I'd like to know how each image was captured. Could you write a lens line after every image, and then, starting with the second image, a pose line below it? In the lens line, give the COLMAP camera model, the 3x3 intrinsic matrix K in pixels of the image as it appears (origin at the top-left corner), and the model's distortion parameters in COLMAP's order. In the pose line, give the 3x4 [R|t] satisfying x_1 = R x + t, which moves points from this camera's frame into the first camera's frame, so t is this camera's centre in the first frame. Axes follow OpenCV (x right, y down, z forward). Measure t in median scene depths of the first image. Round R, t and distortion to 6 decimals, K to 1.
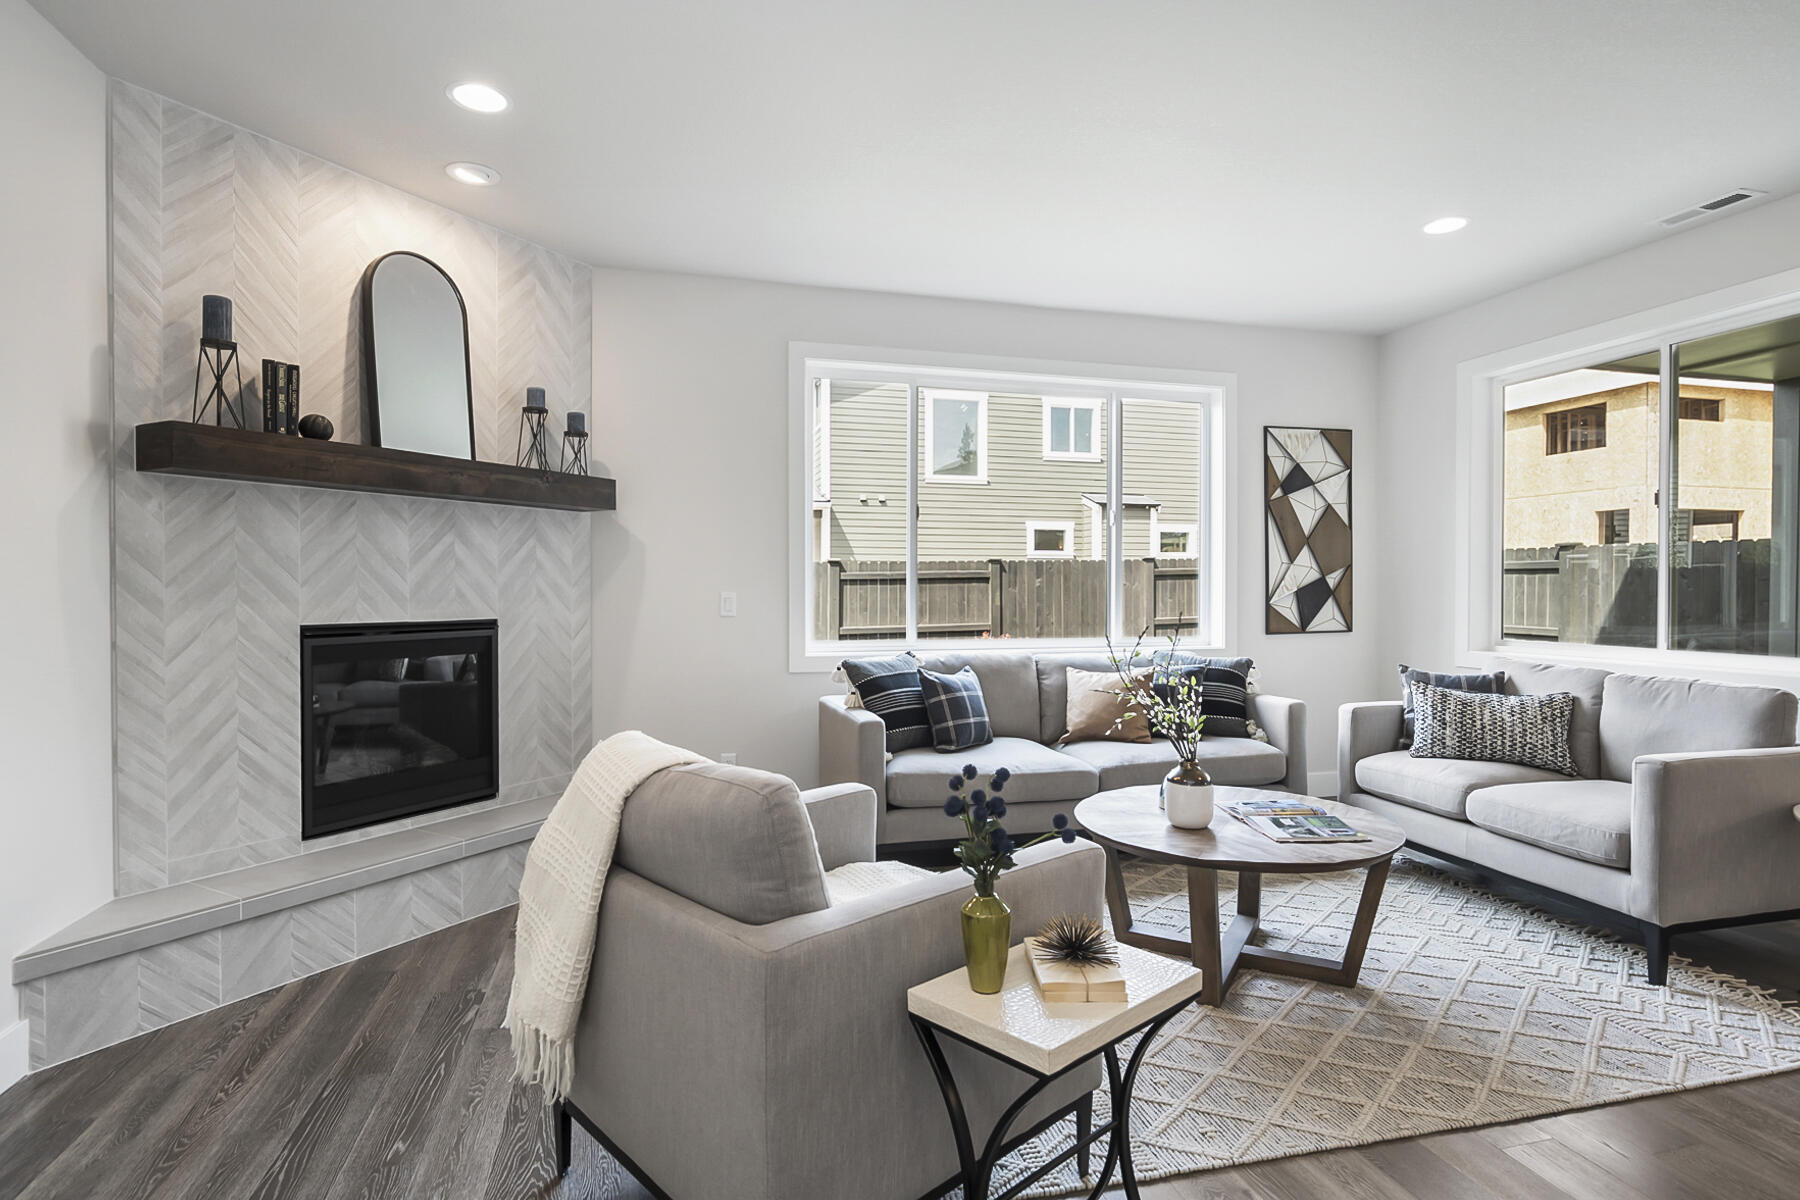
lens RADIAL K [[930.3, 0, 899.0], [0, 930.3, 597.7], [0, 0, 1]] dist [-0.022792, 0.011294]
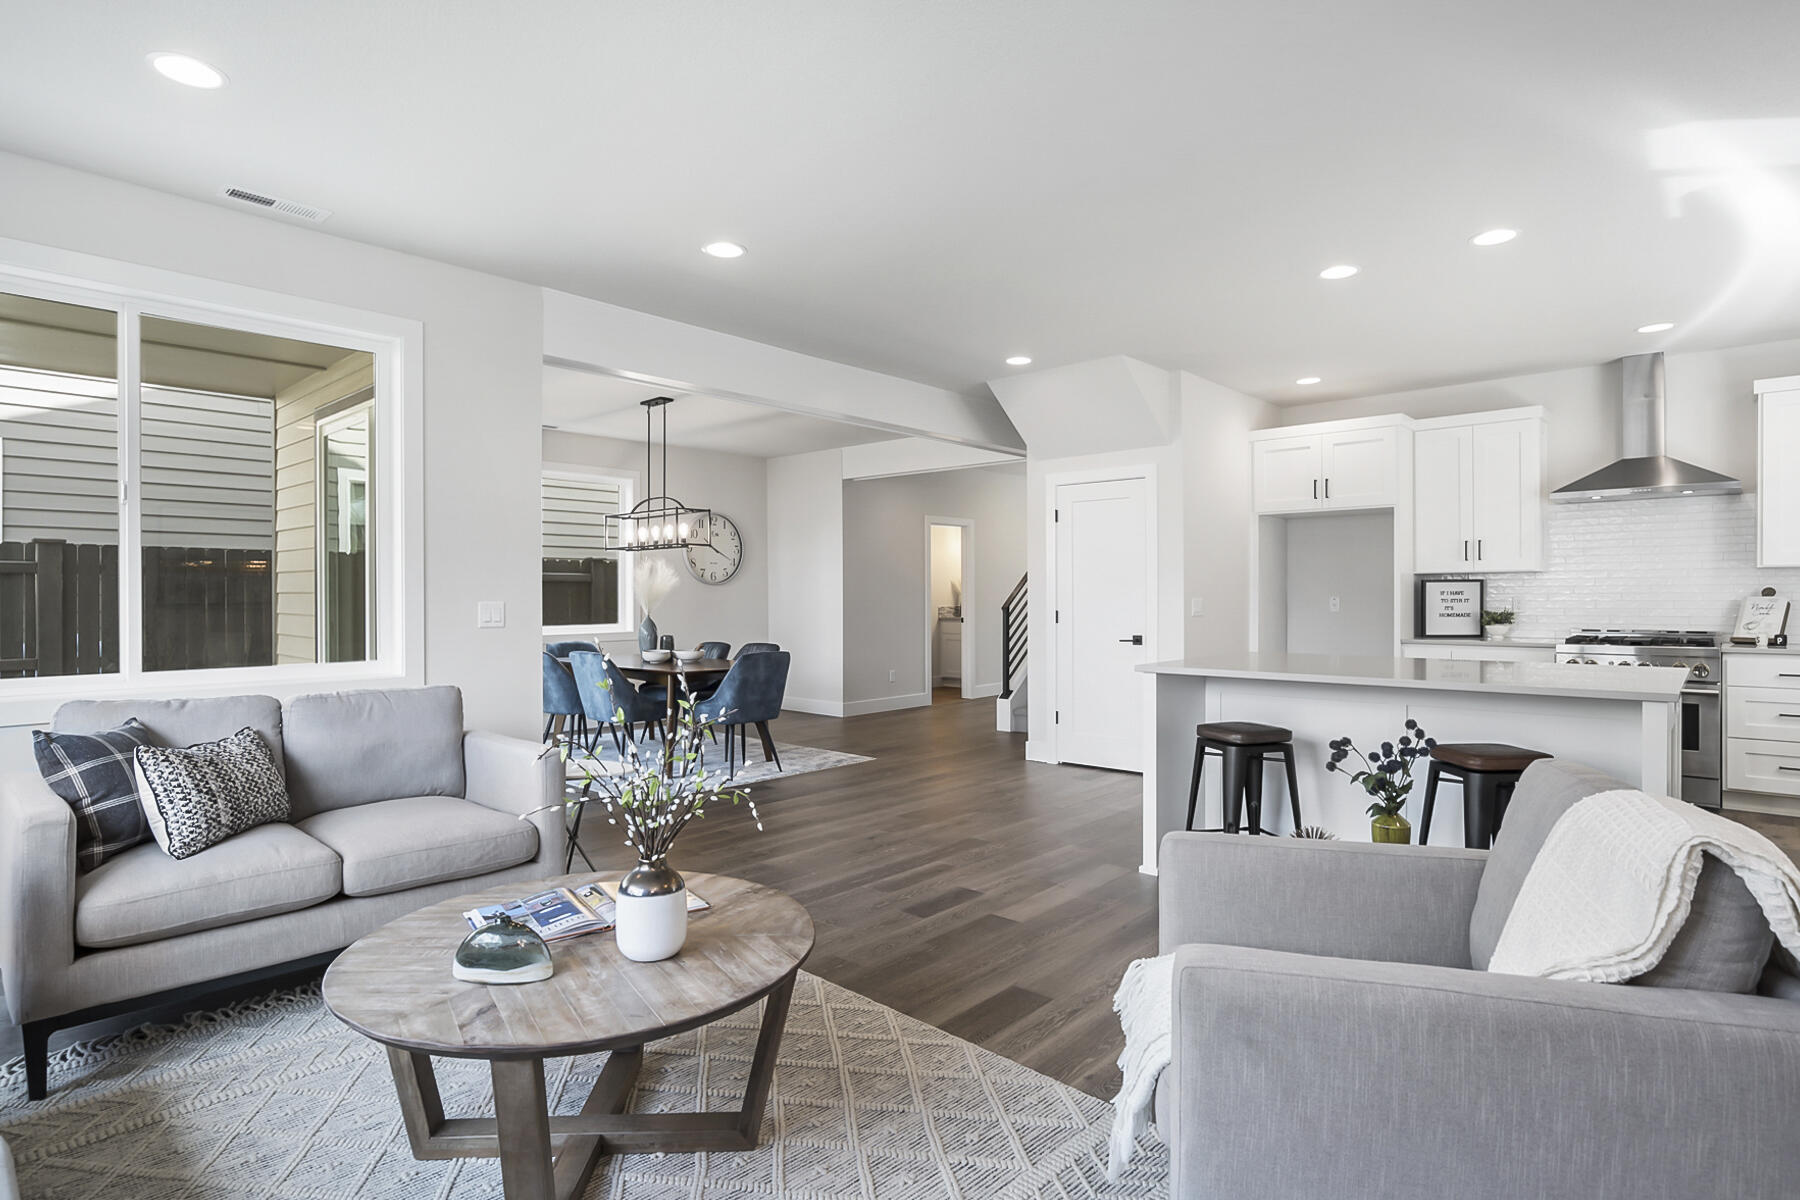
lens RADIAL K [[930.3, 0, 904.6], [0, 930.3, 597.2], [0, 0, 1]] dist [-0.022792, 0.011294]
pose [[-0.536019, 0.001043, 0.844206, -0.279291], [0.010423, 0.999931, 0.005383, -0.011105], [-0.844142, 0.011684, -0.535993, 0.938544]]
